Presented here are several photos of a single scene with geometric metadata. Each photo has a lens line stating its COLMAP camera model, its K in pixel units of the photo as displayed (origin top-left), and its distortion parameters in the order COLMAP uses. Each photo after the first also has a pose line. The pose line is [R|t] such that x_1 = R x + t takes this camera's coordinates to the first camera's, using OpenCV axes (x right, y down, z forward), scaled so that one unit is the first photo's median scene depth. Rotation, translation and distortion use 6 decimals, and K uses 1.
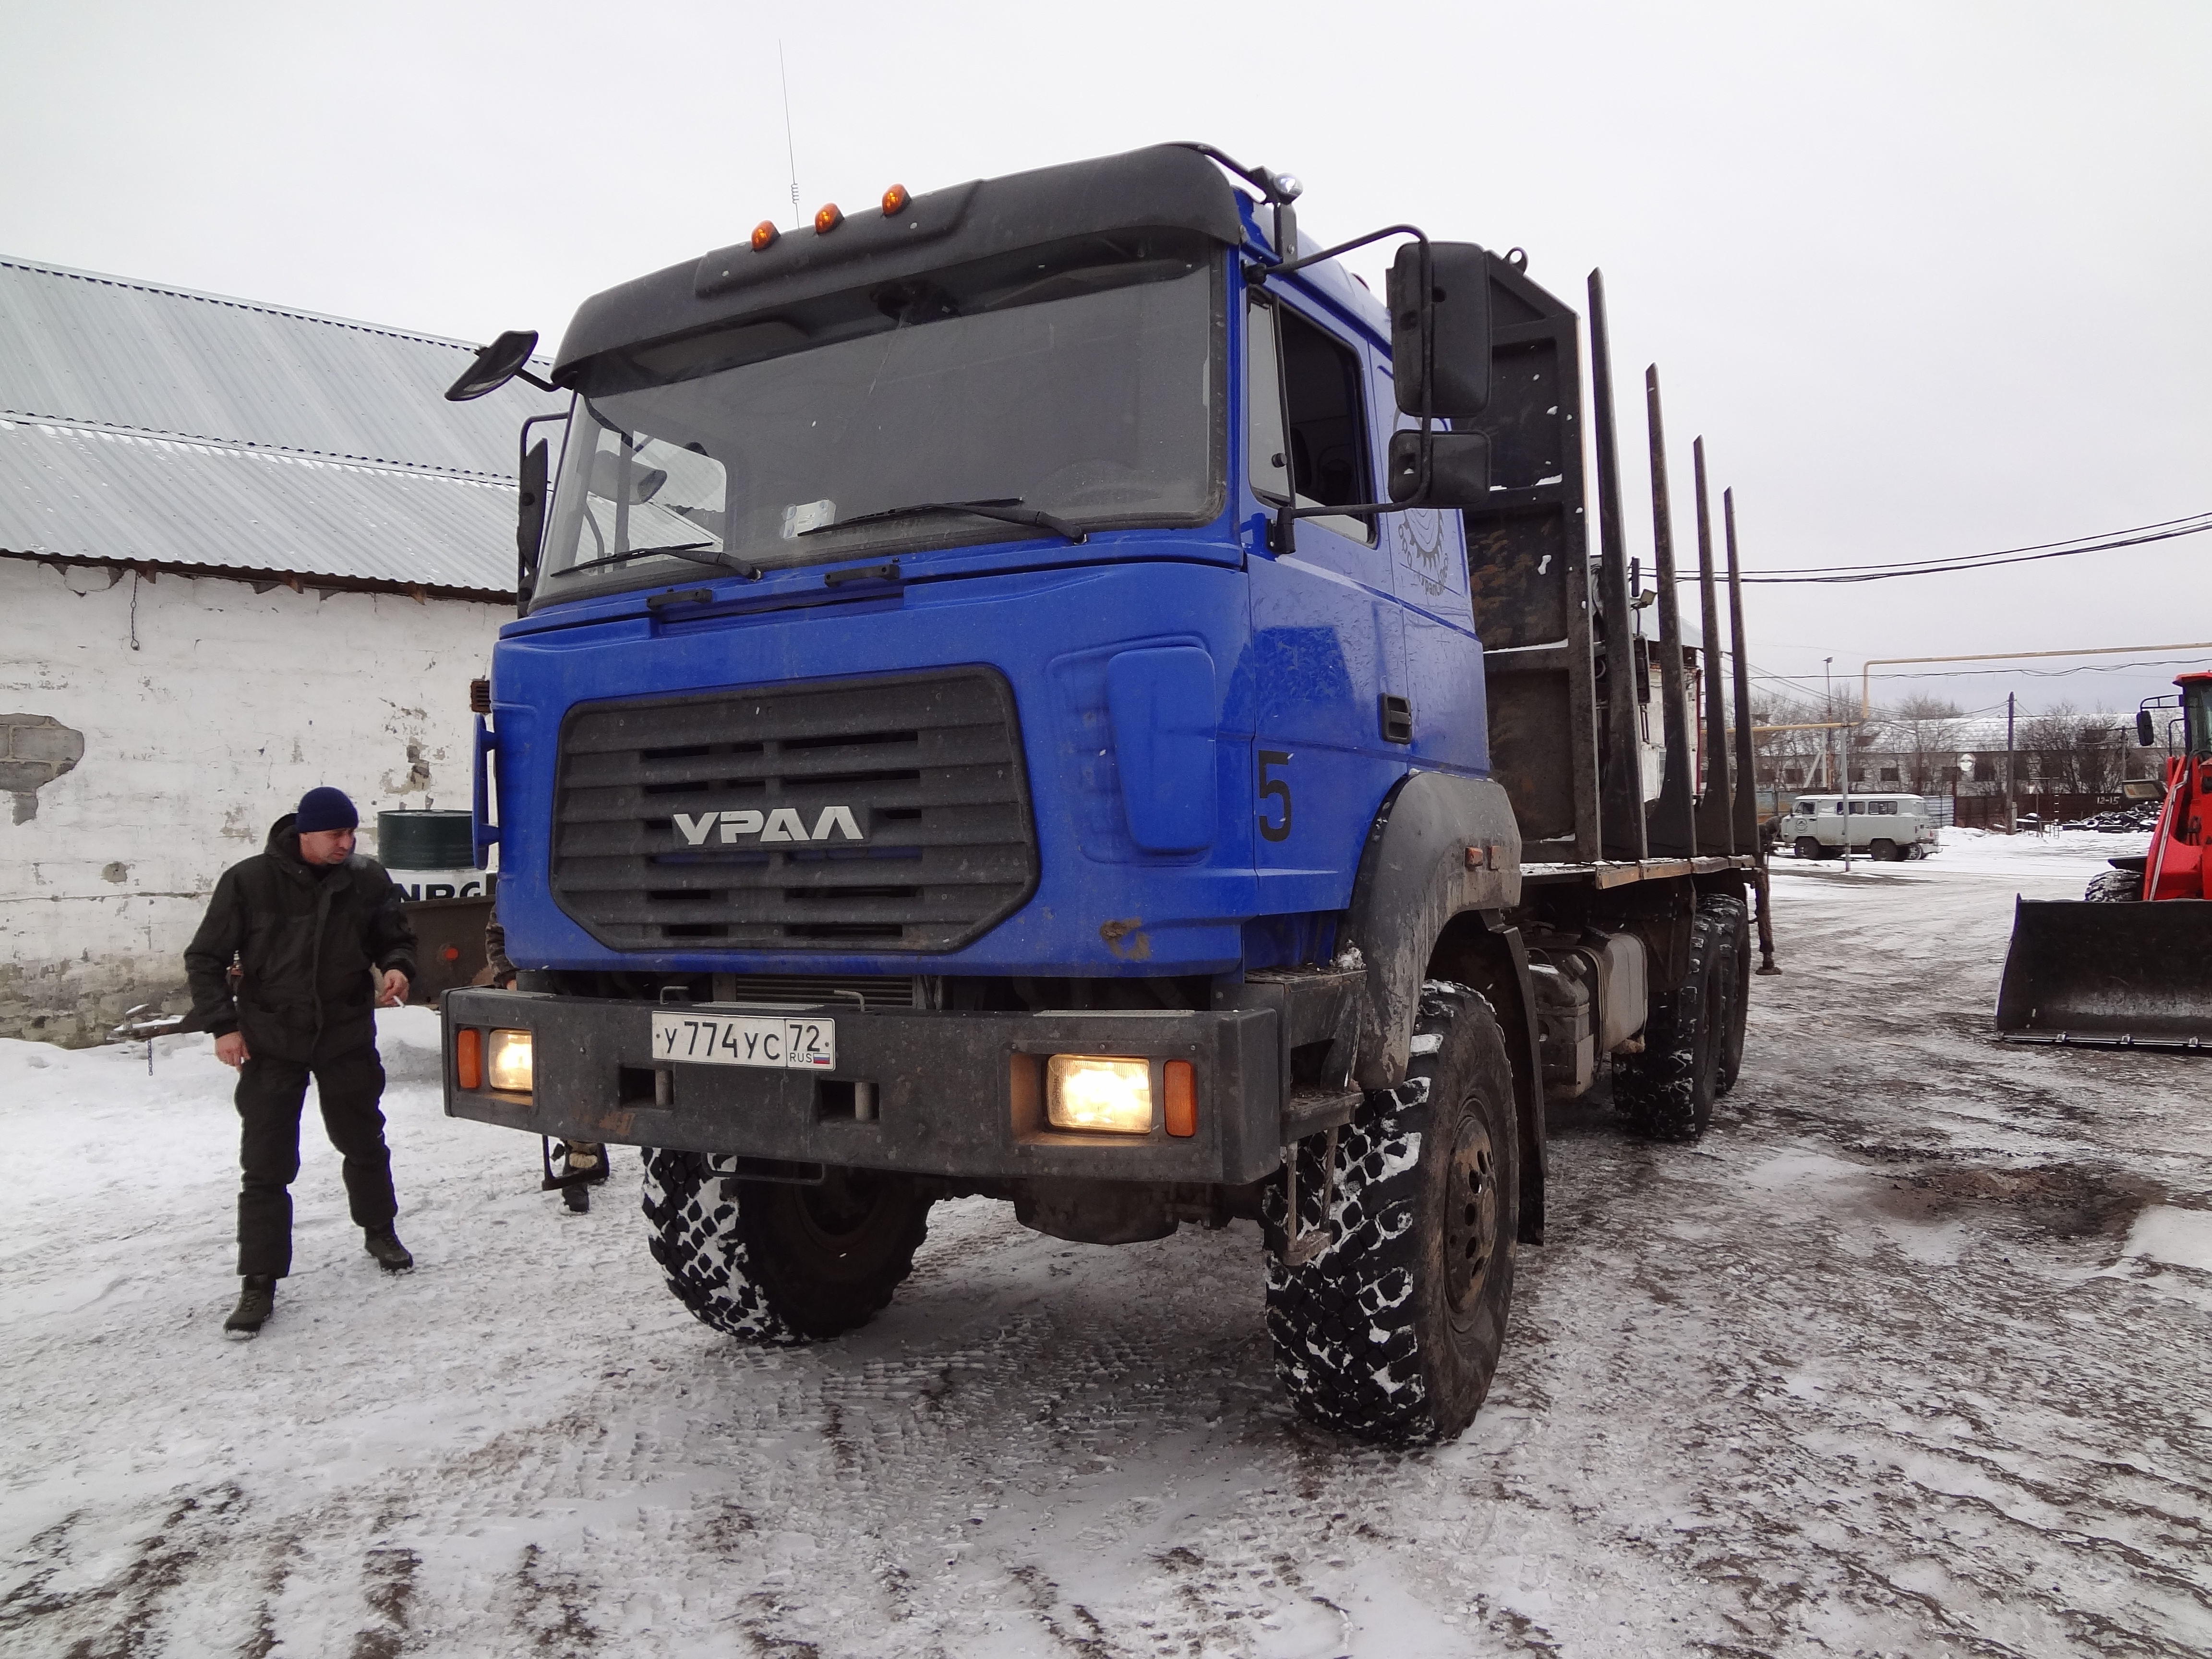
lens RADIAL K [[1615.8, 0, 1110.8], [0, 1615.8, 827.2], [0, 0, 1]] dist [-0.030919, -0.002083]
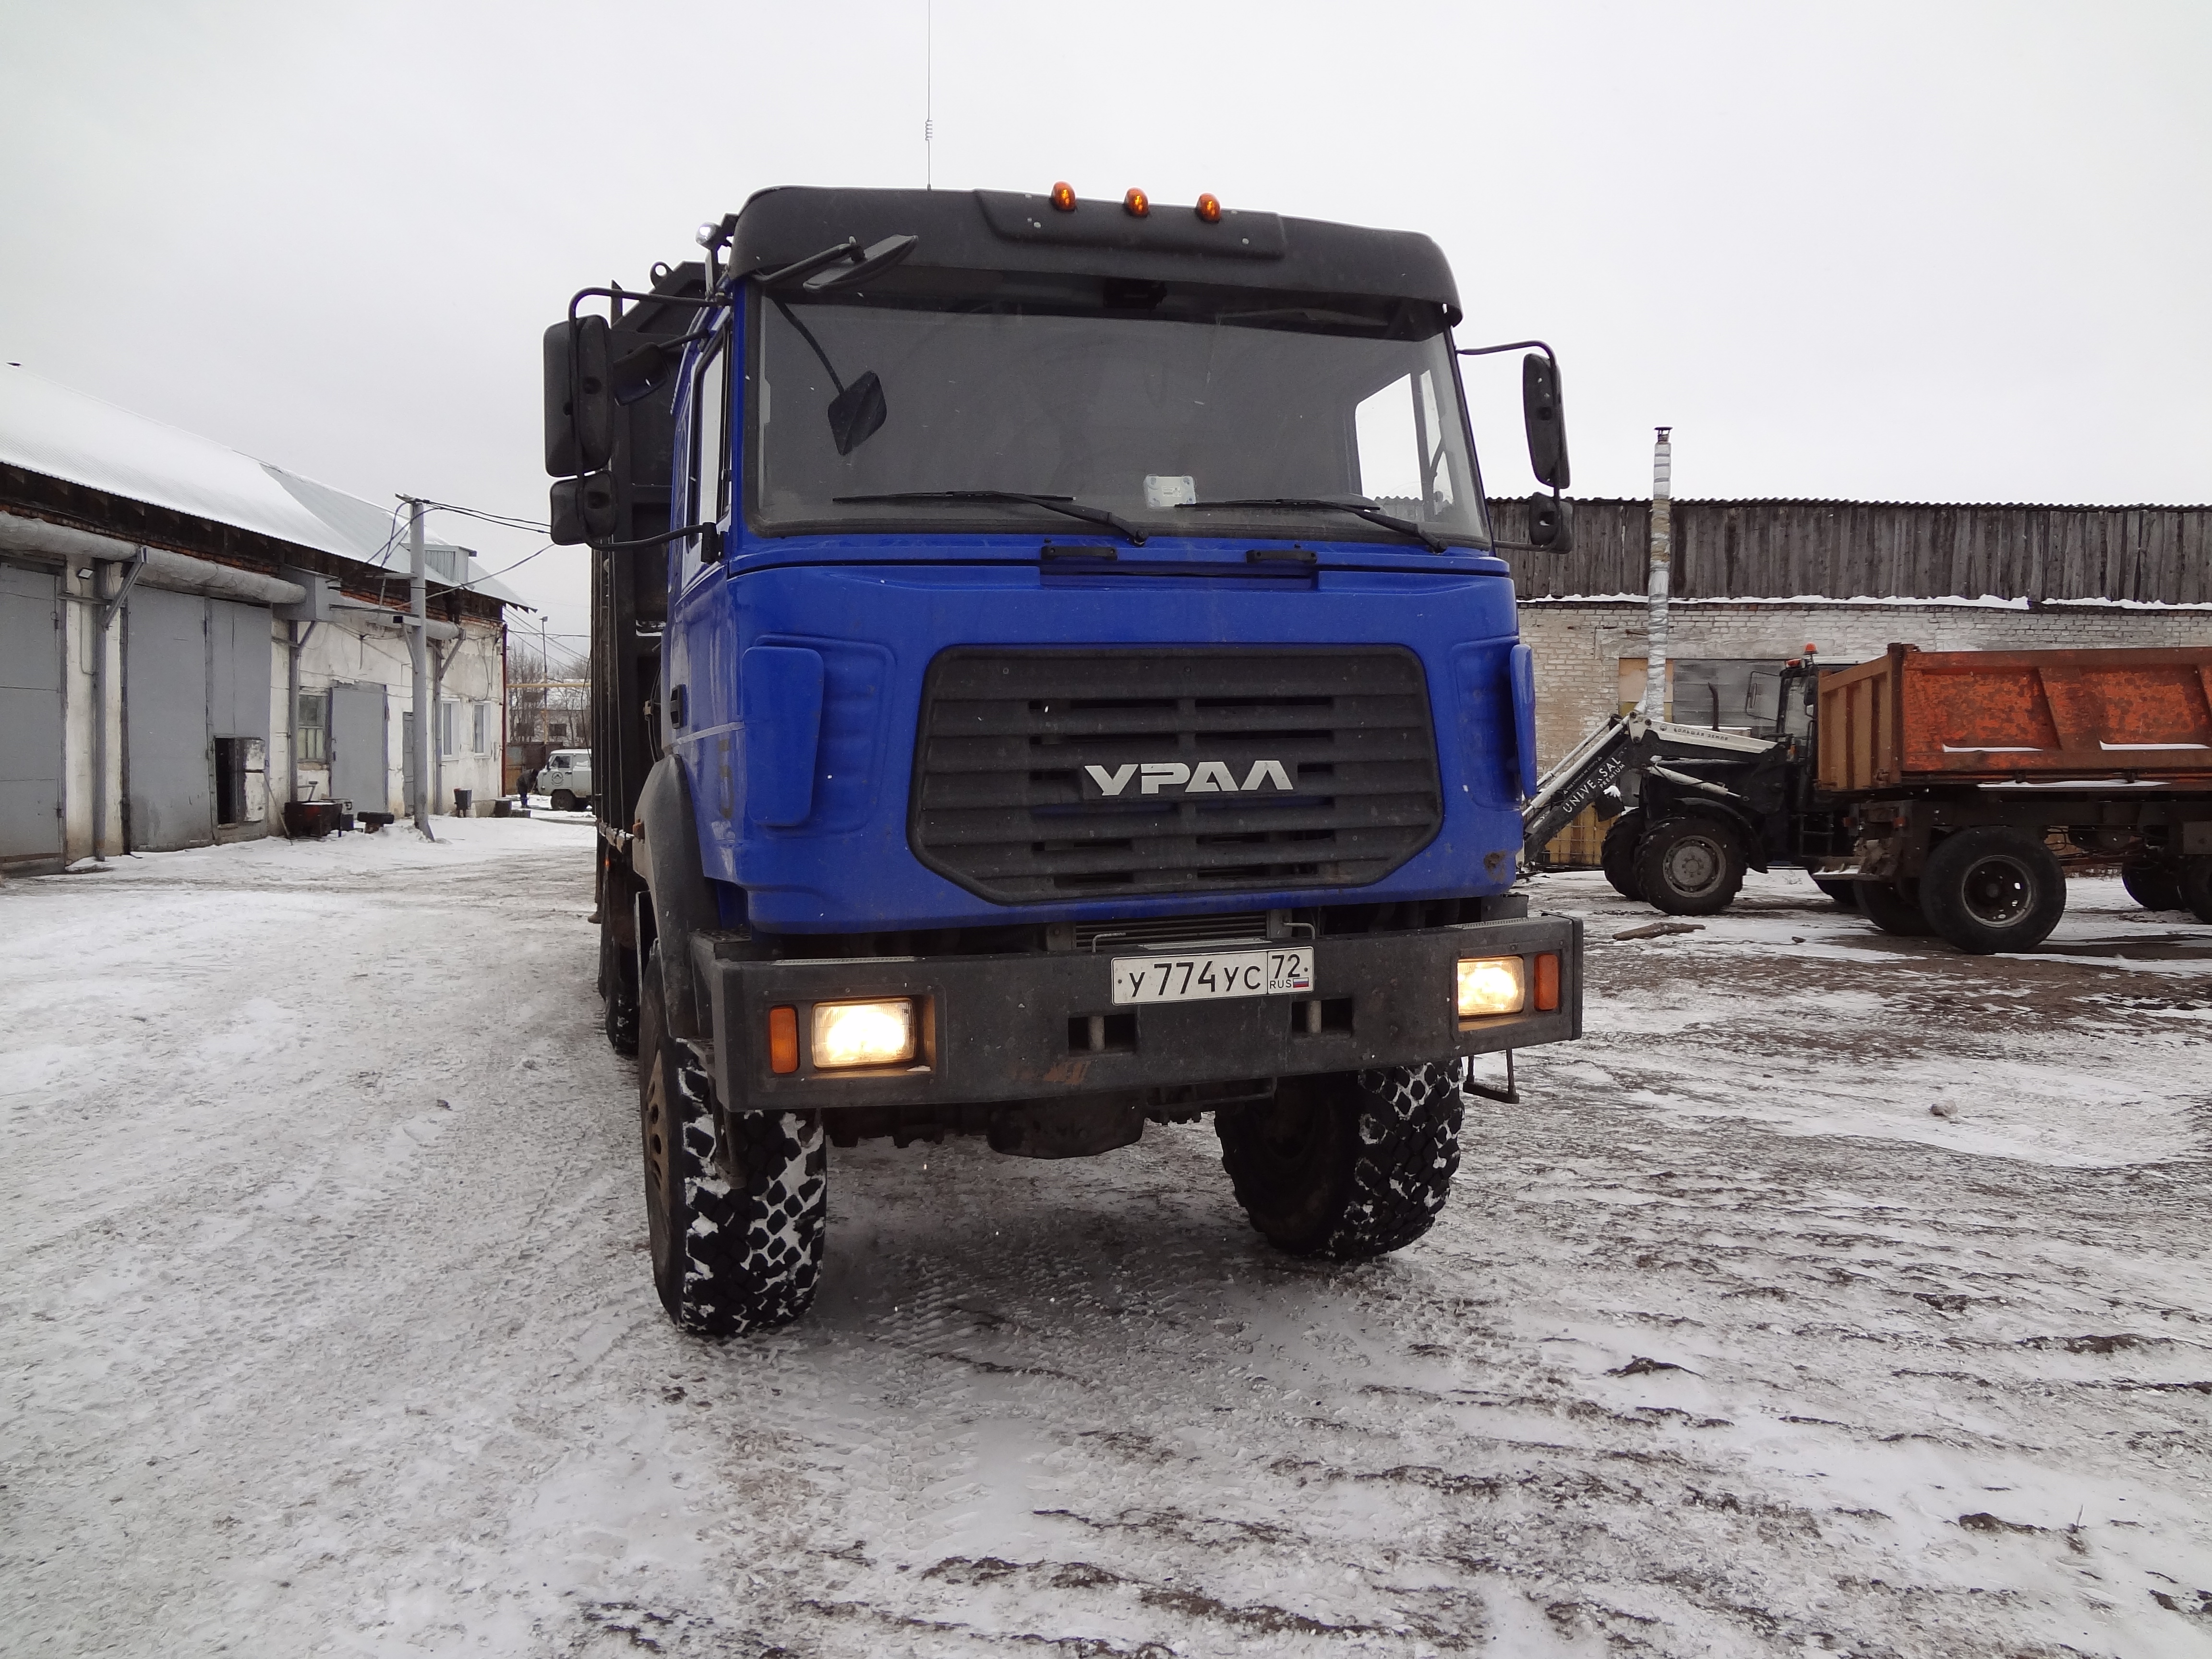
lens RADIAL K [[1615.8, 0, 1114.9], [0, 1615.8, 824.5], [0, 0, 1]] dist [-0.030919, -0.002083]
pose [[0.690083, -0.015776, 0.723558, -1.029152], [-0.004172, 0.999659, 0.025776, 0.003030], [-0.723718, -0.020806, 0.689782, 0.294243]]
